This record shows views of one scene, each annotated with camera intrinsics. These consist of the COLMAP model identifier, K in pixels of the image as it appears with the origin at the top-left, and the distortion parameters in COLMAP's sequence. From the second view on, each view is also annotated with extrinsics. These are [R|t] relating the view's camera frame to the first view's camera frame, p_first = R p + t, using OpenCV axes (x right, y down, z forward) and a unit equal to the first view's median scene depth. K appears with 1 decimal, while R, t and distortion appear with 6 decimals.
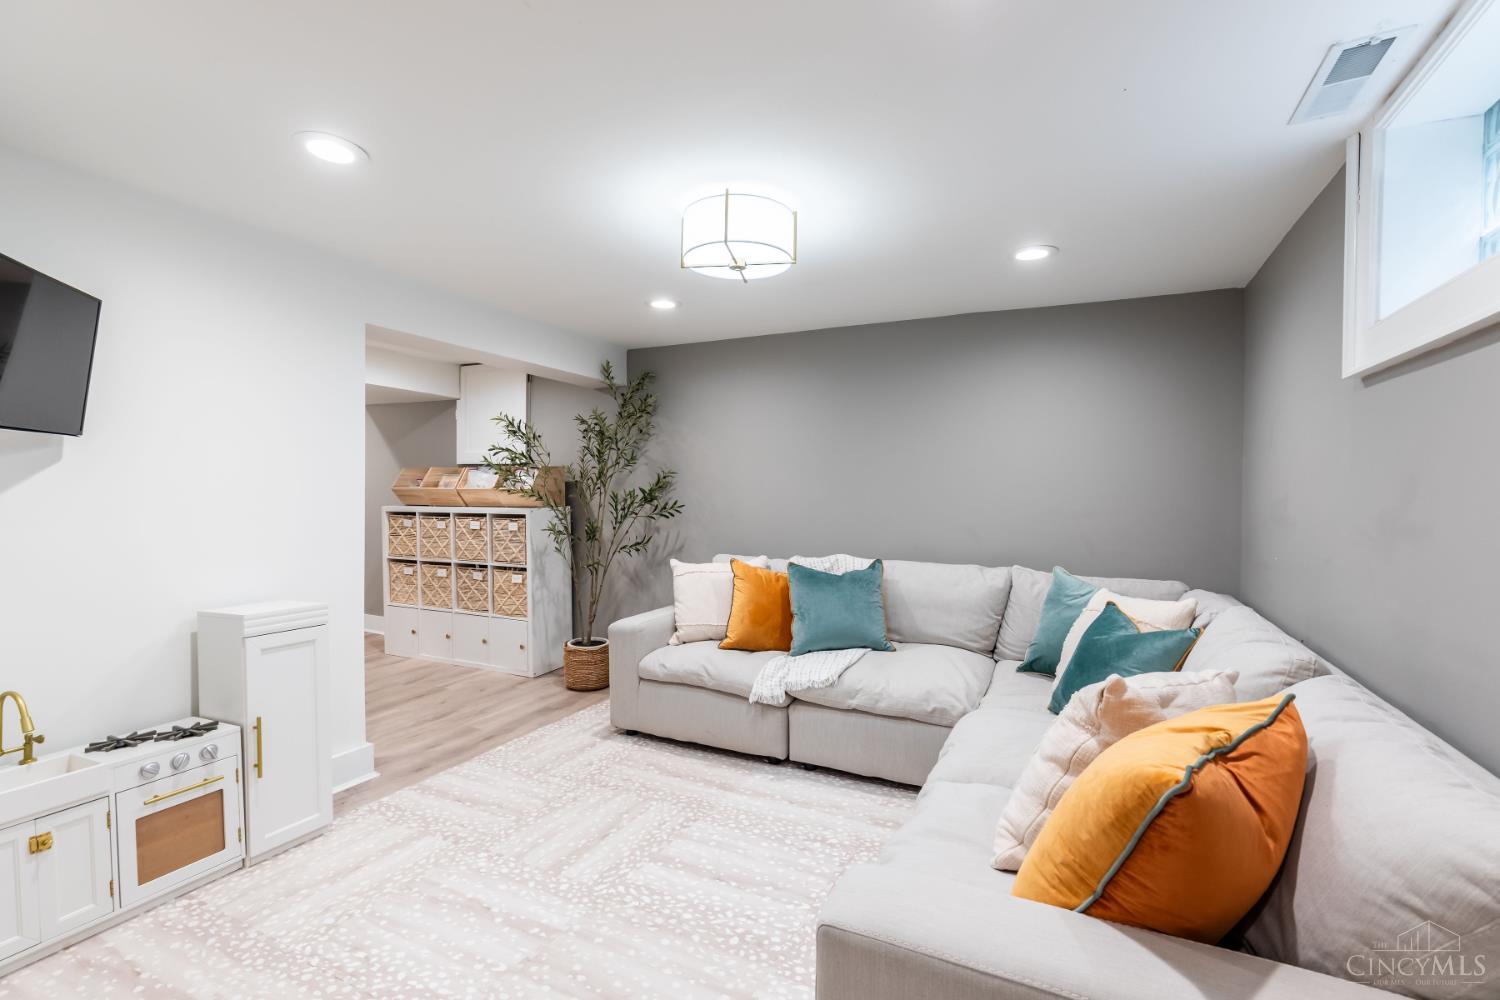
lens RADIAL K [[682.4, 0, 747.8], [0, 682.4, 502.8], [0, 0, 1]] dist [0.000551, 0.000095]
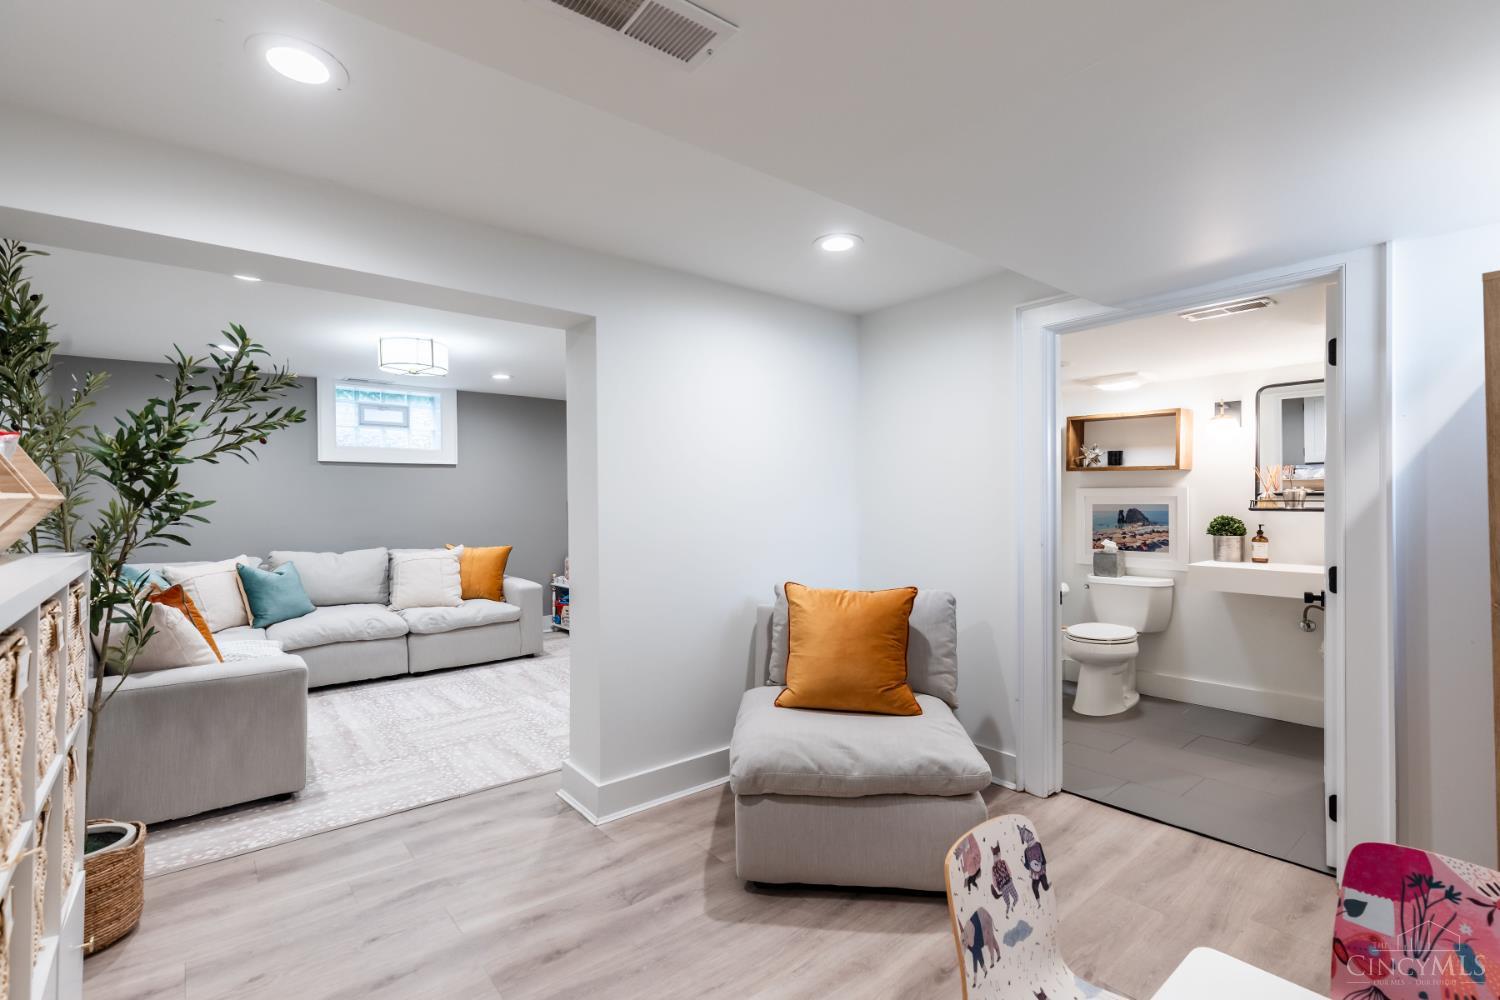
lens RADIAL K [[682.4, 0, 749.0], [0, 682.4, 497.1], [0, 0, 1]] dist [0.000551, 0.000095]
pose [[-0.914825, 0.000101, 0.403850, -1.283552], [0.008422, 0.999787, 0.018828, -0.044221], [-0.403763, 0.020625, -0.914631, 1.921426]]
